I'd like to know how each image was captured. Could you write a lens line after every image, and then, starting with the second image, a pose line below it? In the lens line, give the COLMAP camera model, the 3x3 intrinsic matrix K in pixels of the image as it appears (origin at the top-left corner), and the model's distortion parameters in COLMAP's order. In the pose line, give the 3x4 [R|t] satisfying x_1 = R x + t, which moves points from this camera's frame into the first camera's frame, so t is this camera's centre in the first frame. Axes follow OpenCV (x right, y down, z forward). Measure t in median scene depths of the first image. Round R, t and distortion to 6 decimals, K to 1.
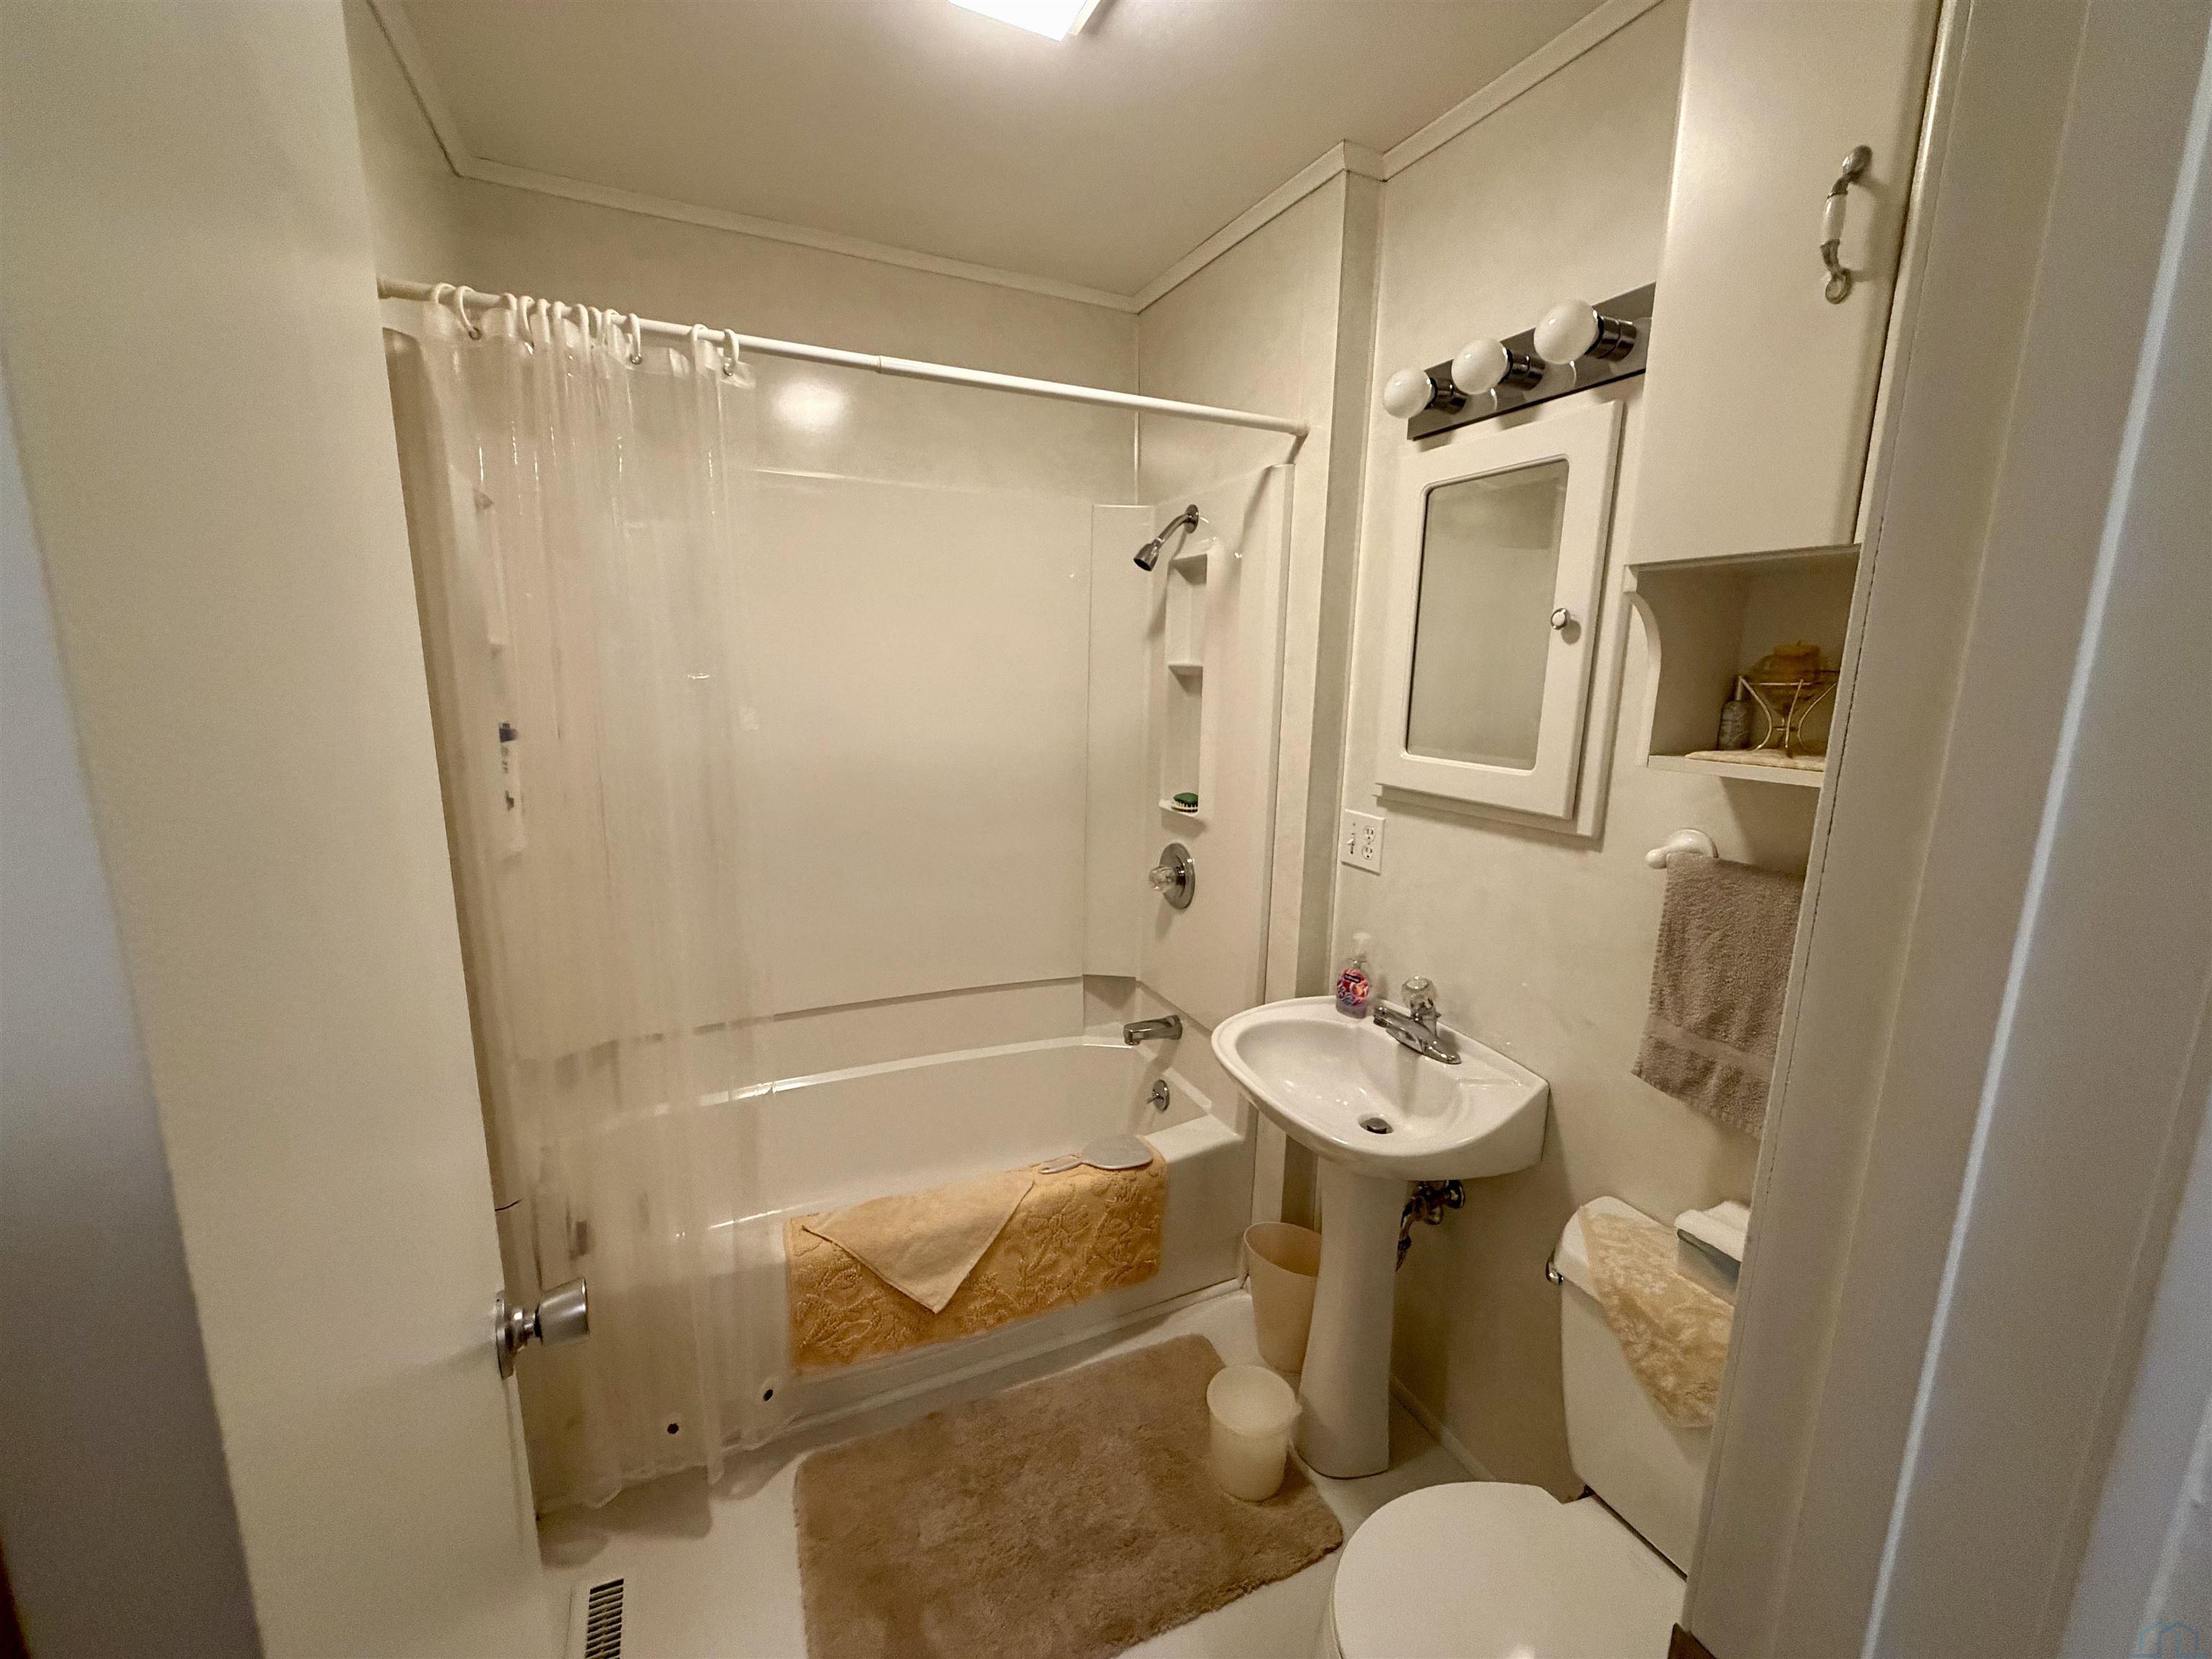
lens RADIAL K [[880.2, 0, 1106.0], [0, 880.2, 829.5], [0, 0, 1]] dist [-0.000958, -0.000029]
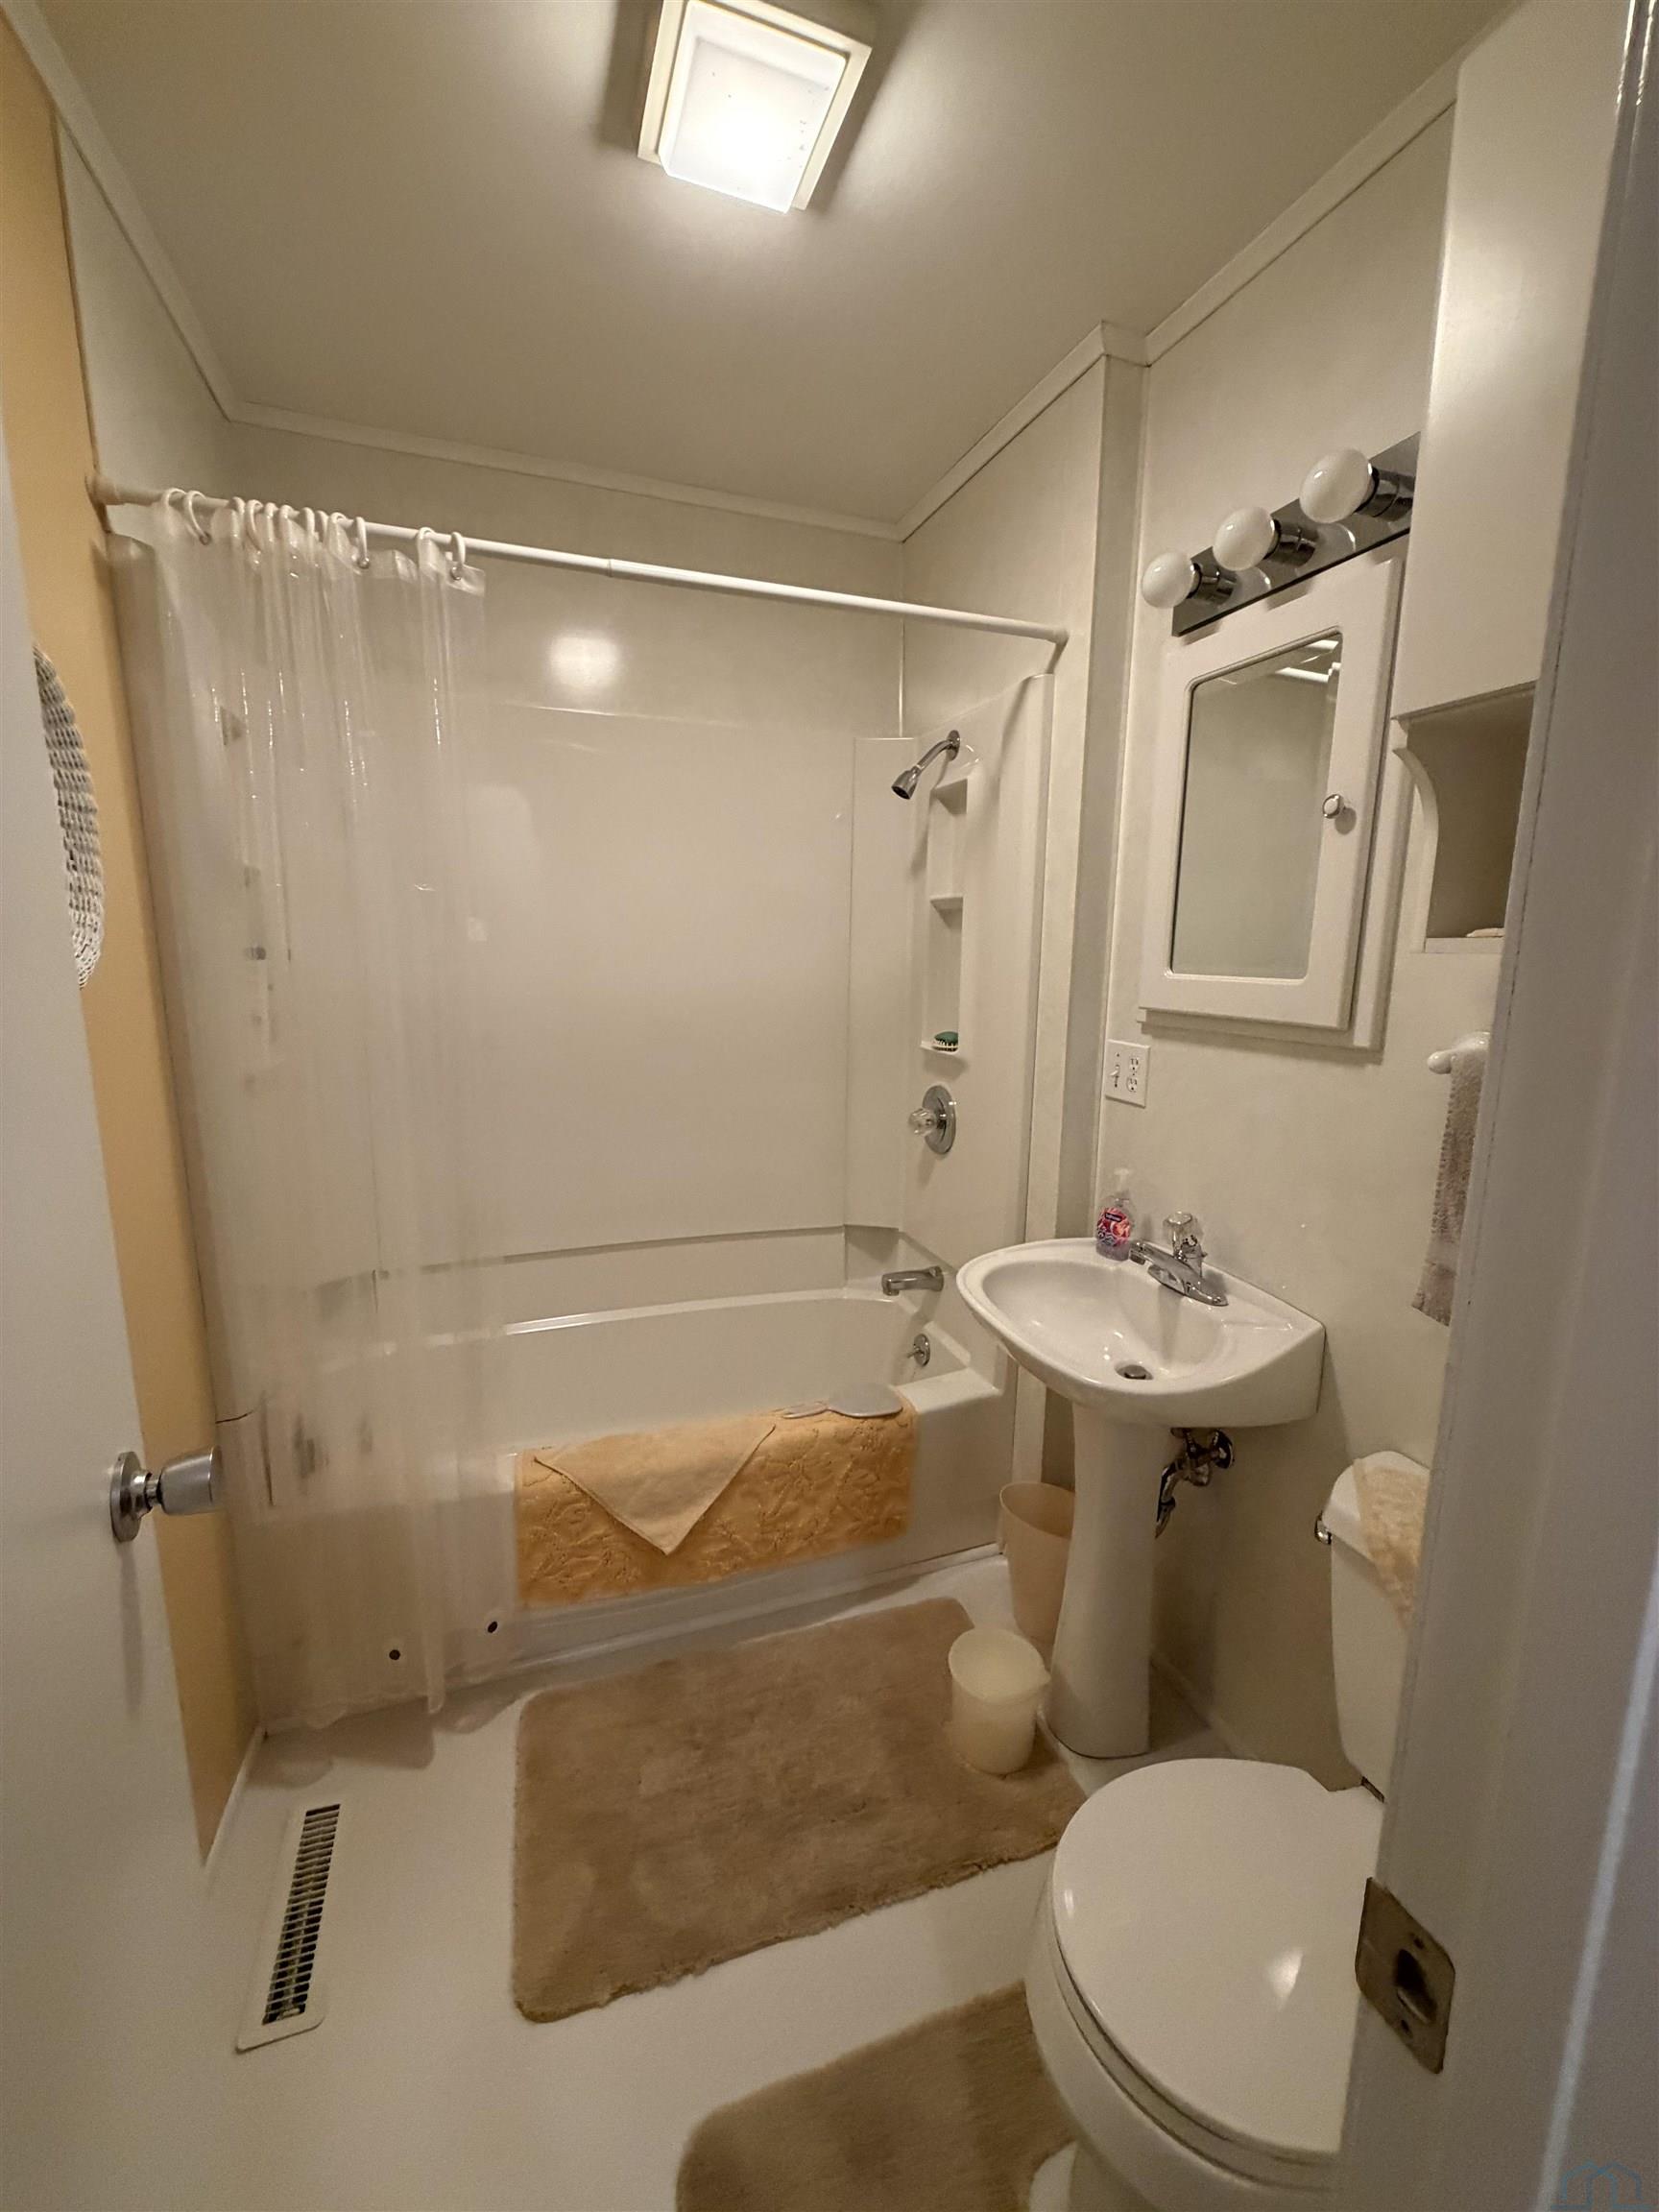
lens RADIAL K [[880.2, 0, 833.5], [0, 880.2, 1098.2], [0, 0, 1]] dist [-0.000958, -0.000029]
pose [[0.996378, 0.007714, -0.084687, 0.069853], [-0.009104, 0.999830, -0.016043, 0.066987], [0.084549, 0.016755, 0.996278, 0.049393]]
